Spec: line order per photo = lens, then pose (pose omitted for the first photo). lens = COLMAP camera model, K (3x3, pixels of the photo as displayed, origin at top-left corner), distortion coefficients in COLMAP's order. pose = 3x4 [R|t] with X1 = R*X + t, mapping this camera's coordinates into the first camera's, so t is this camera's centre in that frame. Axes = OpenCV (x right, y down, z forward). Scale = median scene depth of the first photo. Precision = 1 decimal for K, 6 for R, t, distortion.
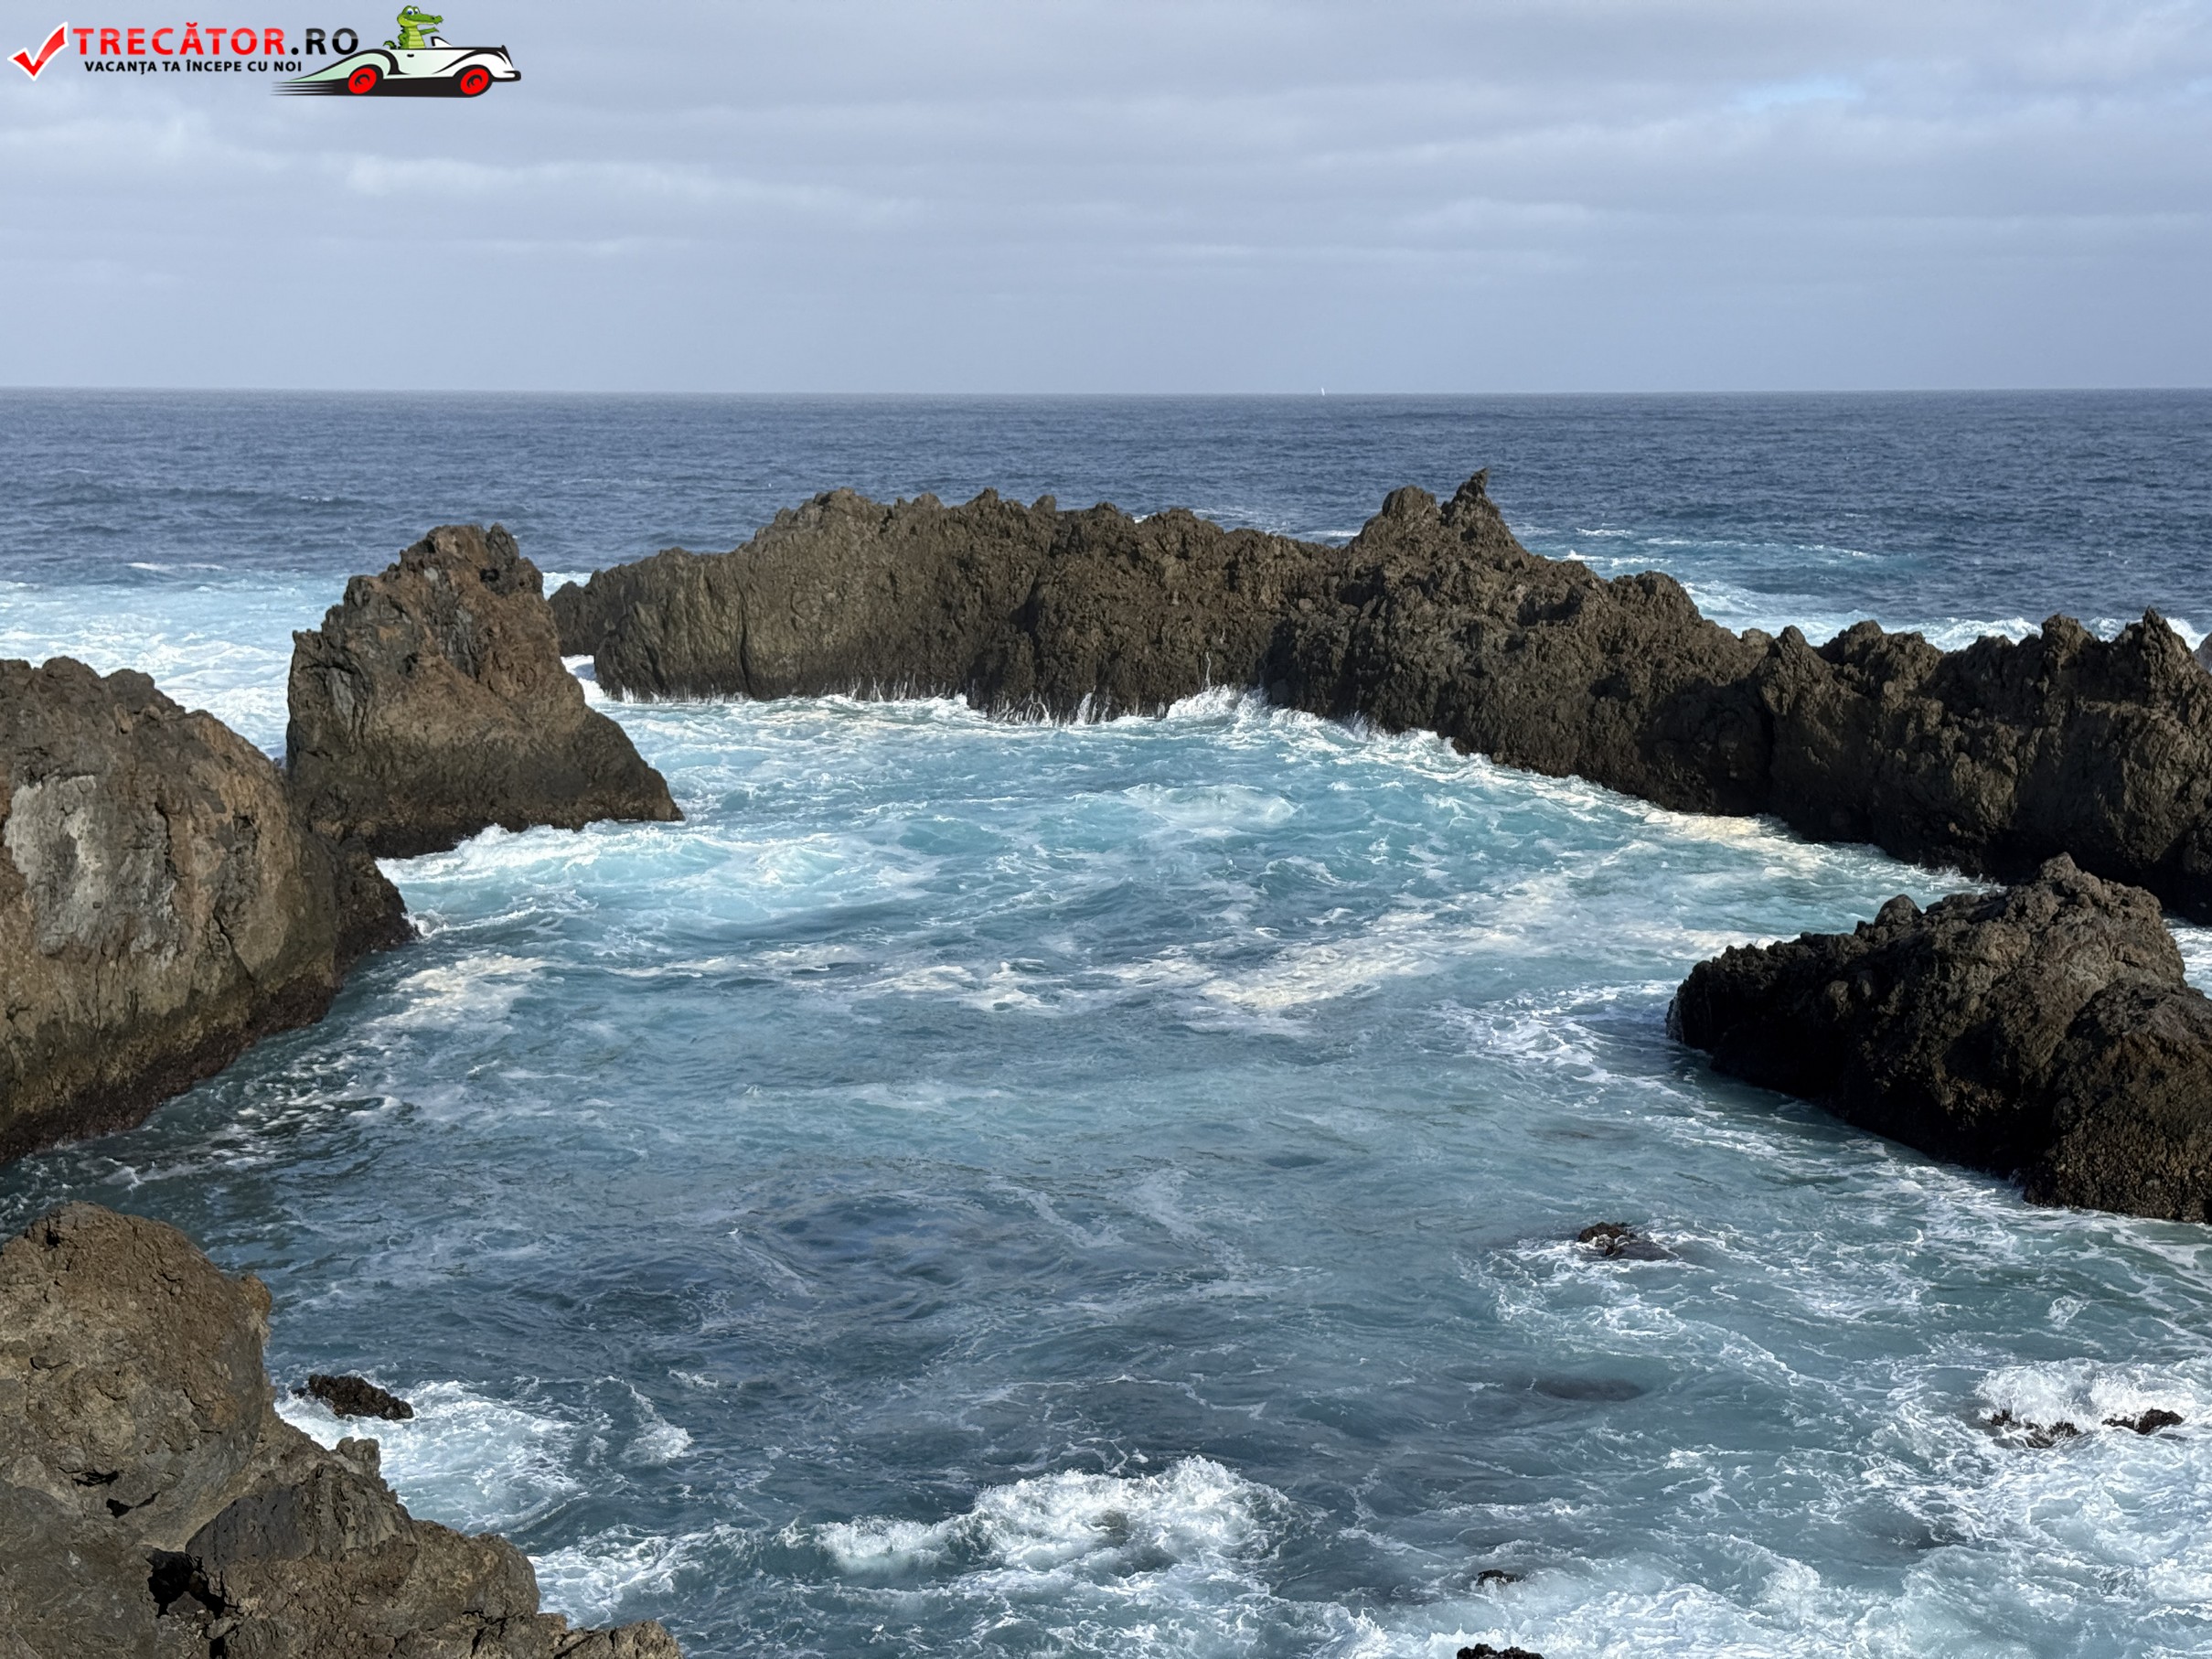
lens RADIAL K [[3084.1, 0, 1110.9], [0, 3084.1, 827.1], [0, 0, 1]] dist [0.122882, 0.000000]
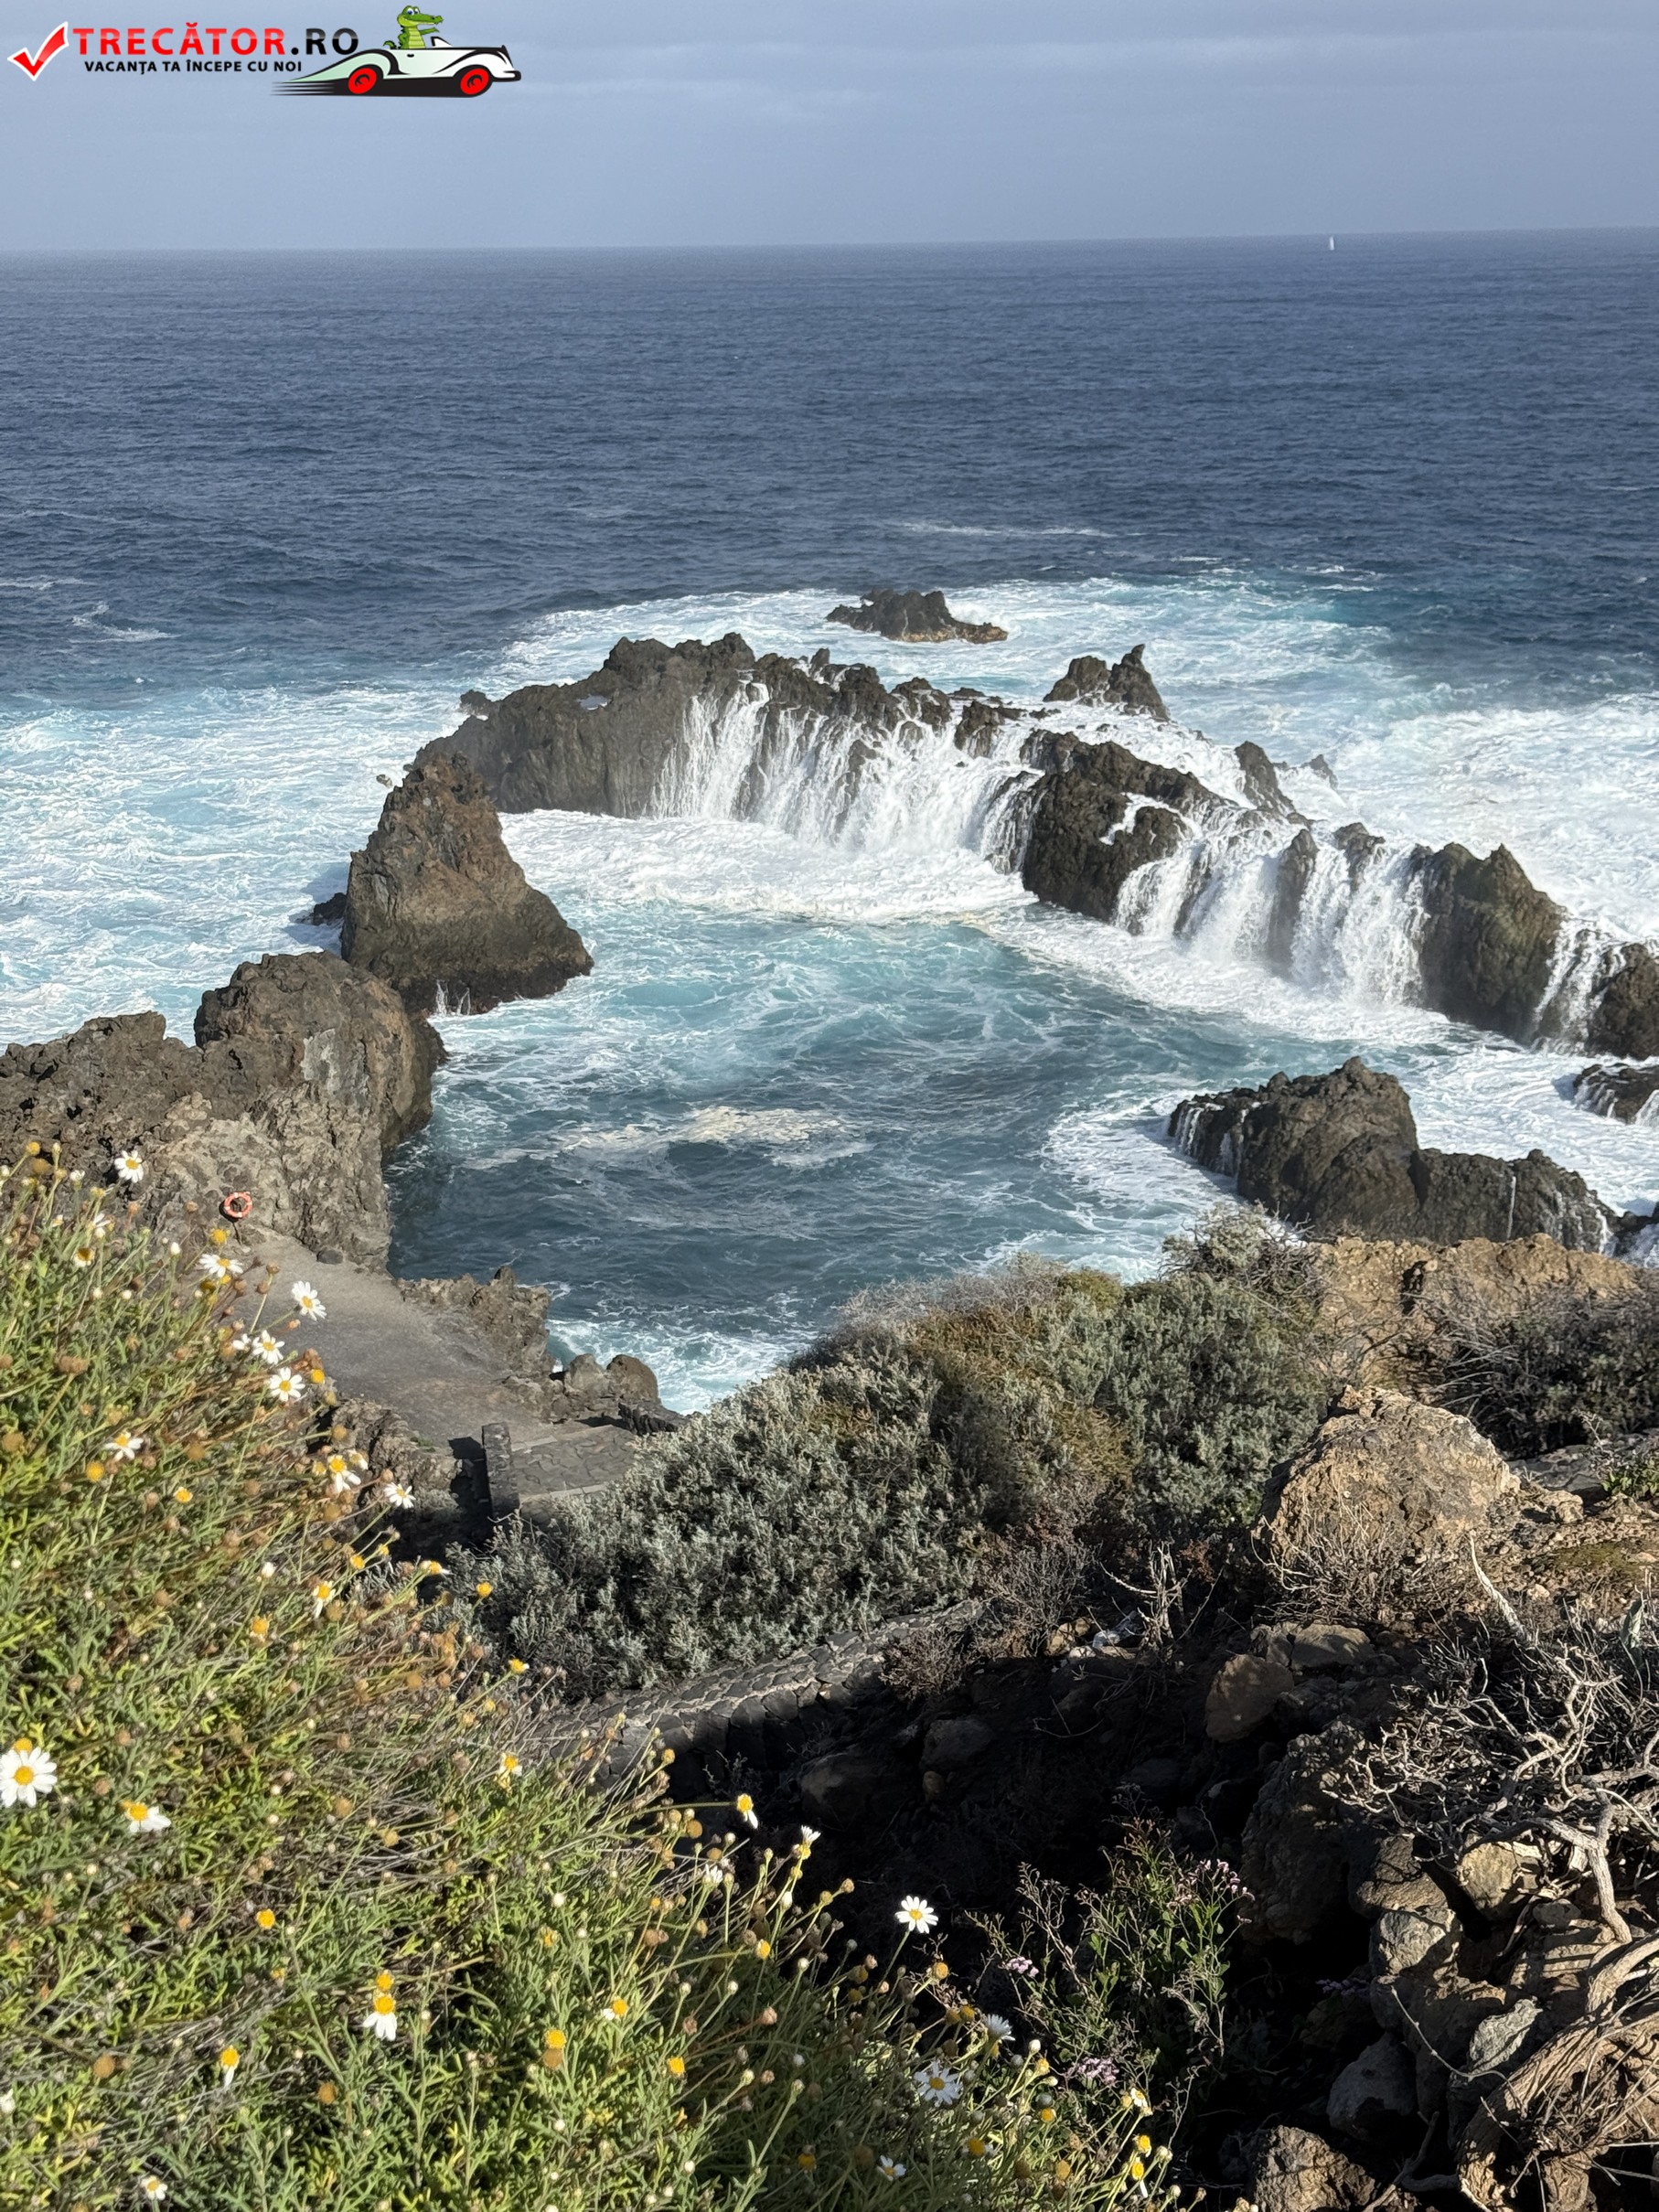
lens RADIAL K [[3084.1, 0, 827.7], [0, 3084.1, 1111.0], [0, 0, 1]] dist [0.122882, 0.000000]
pose [[0.999747, -0.005992, -0.021675, 0.014869], [0.008824, 0.991073, 0.133030, -0.138913], [0.020684, -0.133187, 0.990875, -0.578371]]
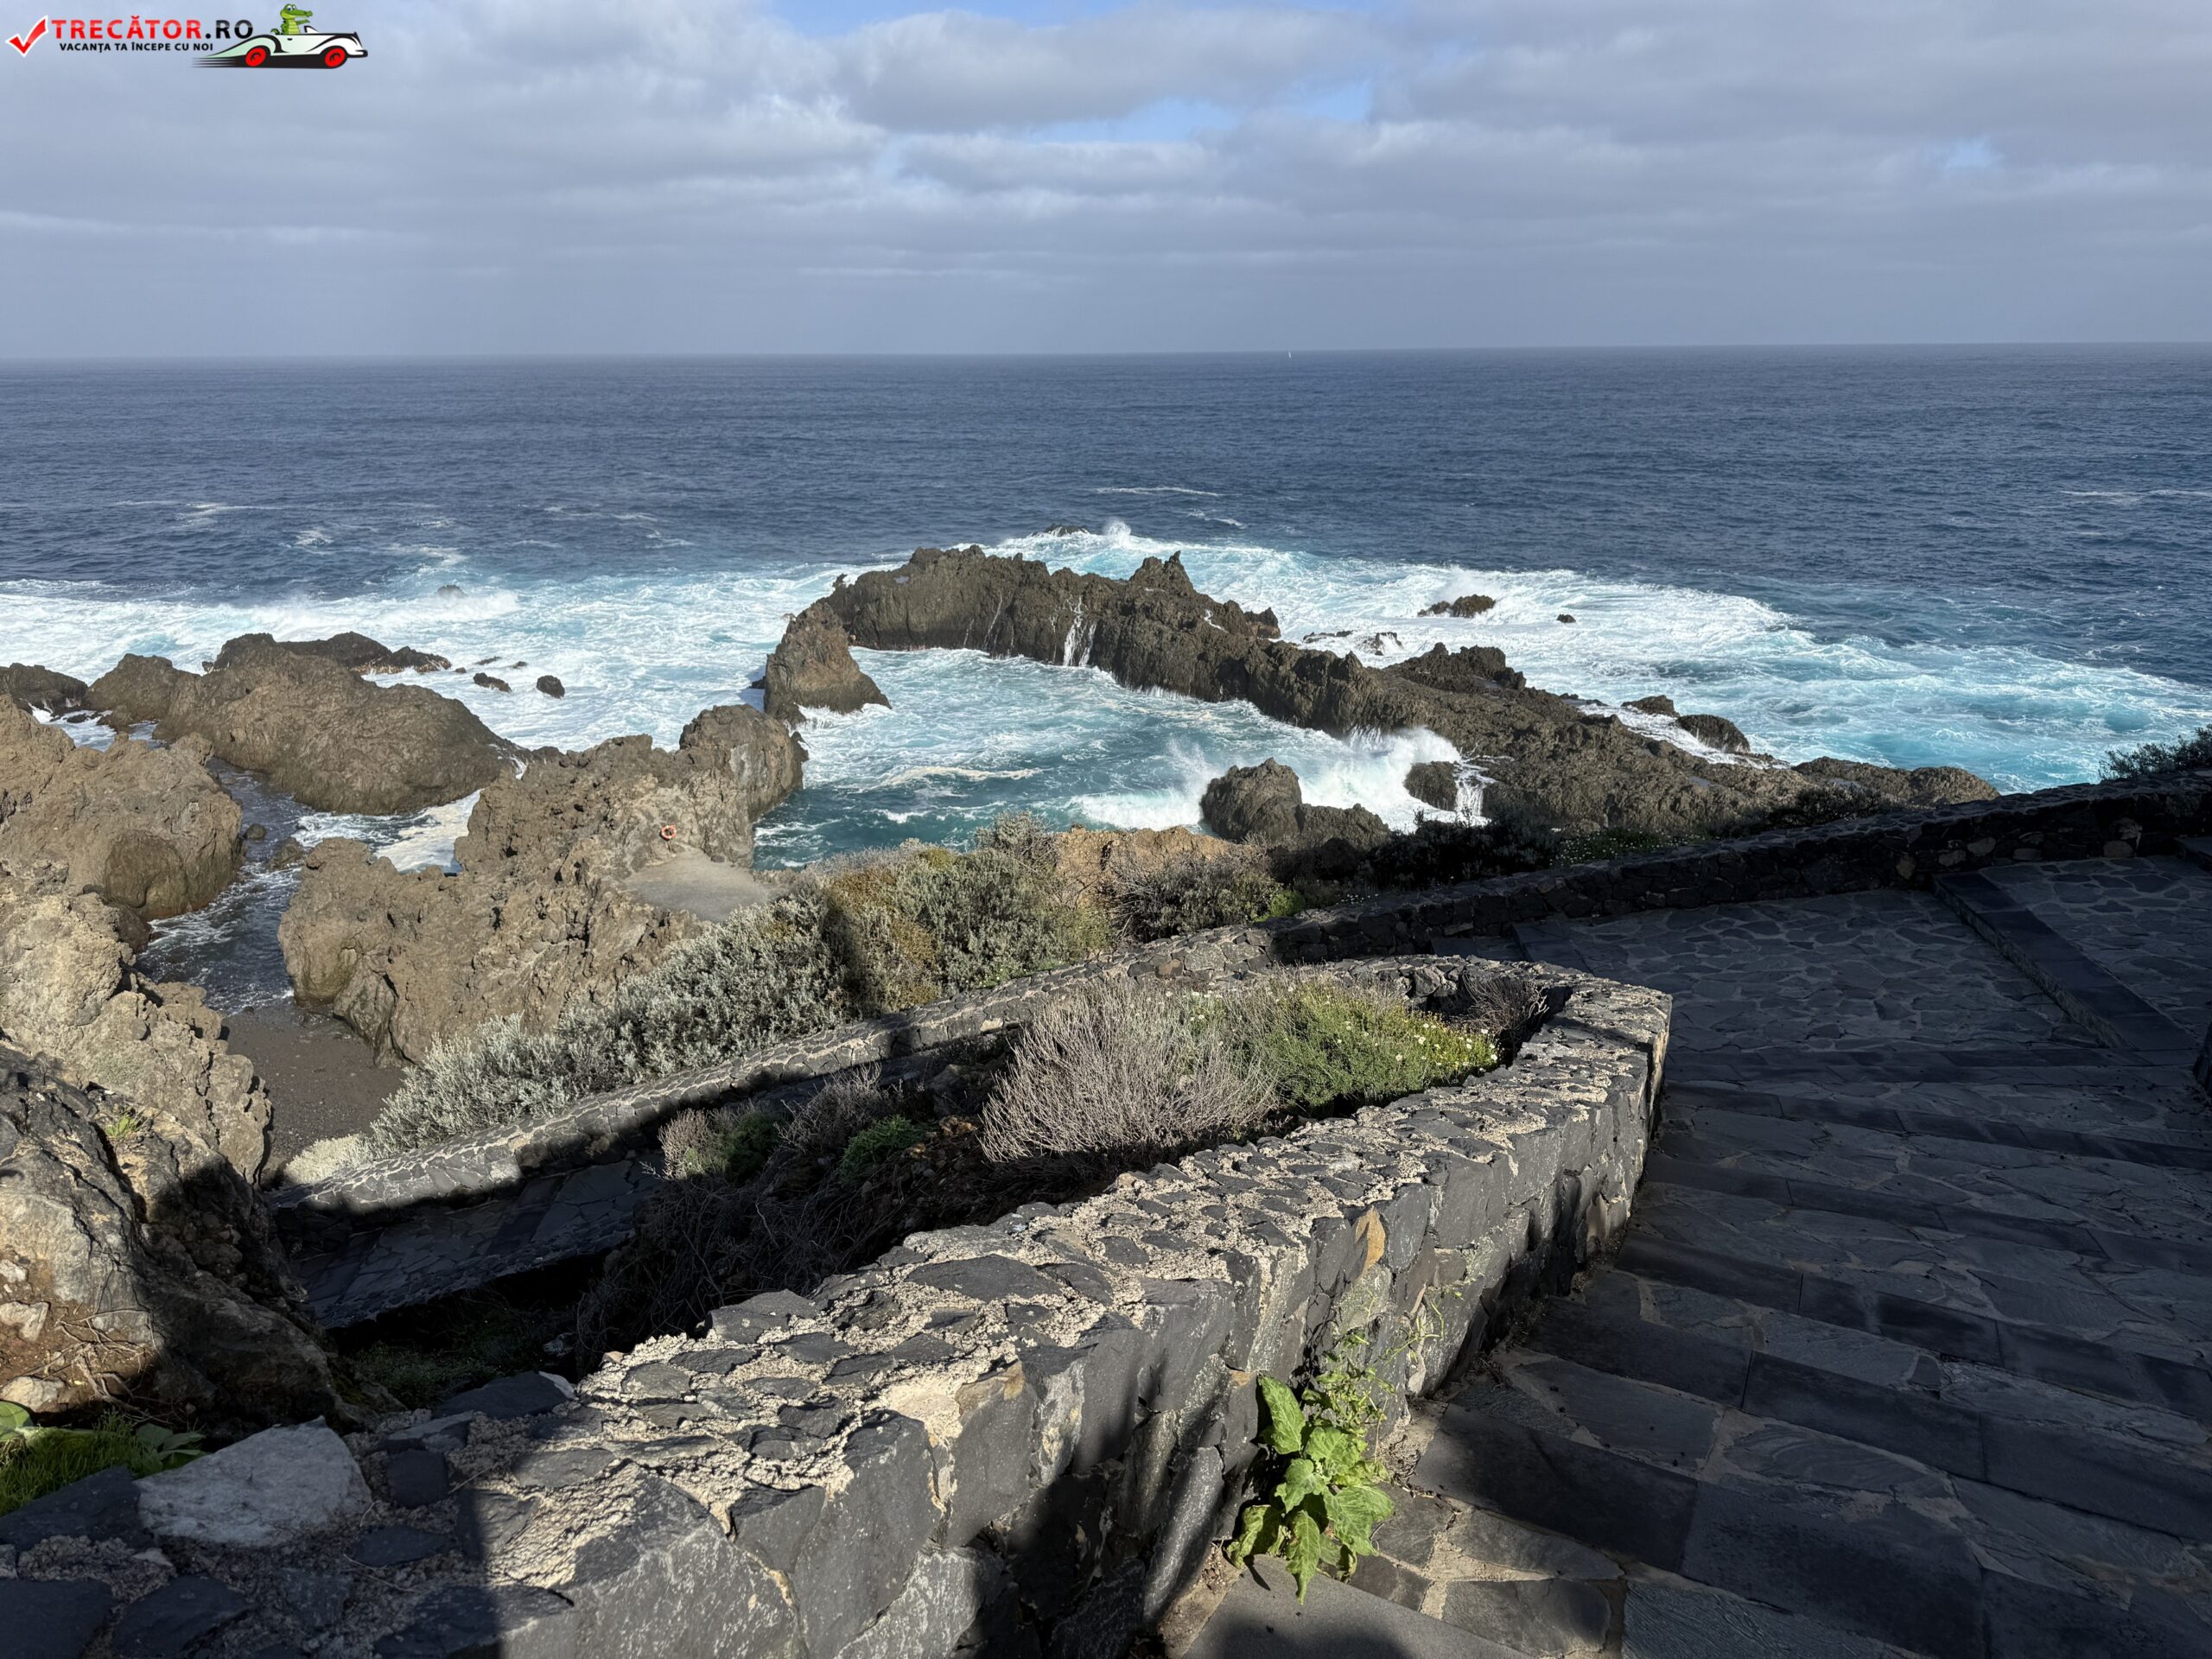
lens RADIAL K [[1542.3, 0, 1107.2], [0, 1542.3, 820.8], [0, 0, 1]] dist [0.098146, -0.000722]
pose [[0.999826, -0.008967, 0.016363, 0.049336], [0.006372, 0.988319, 0.152265, -0.131130], [-0.017538, -0.152135, 0.988204, -0.555559]]
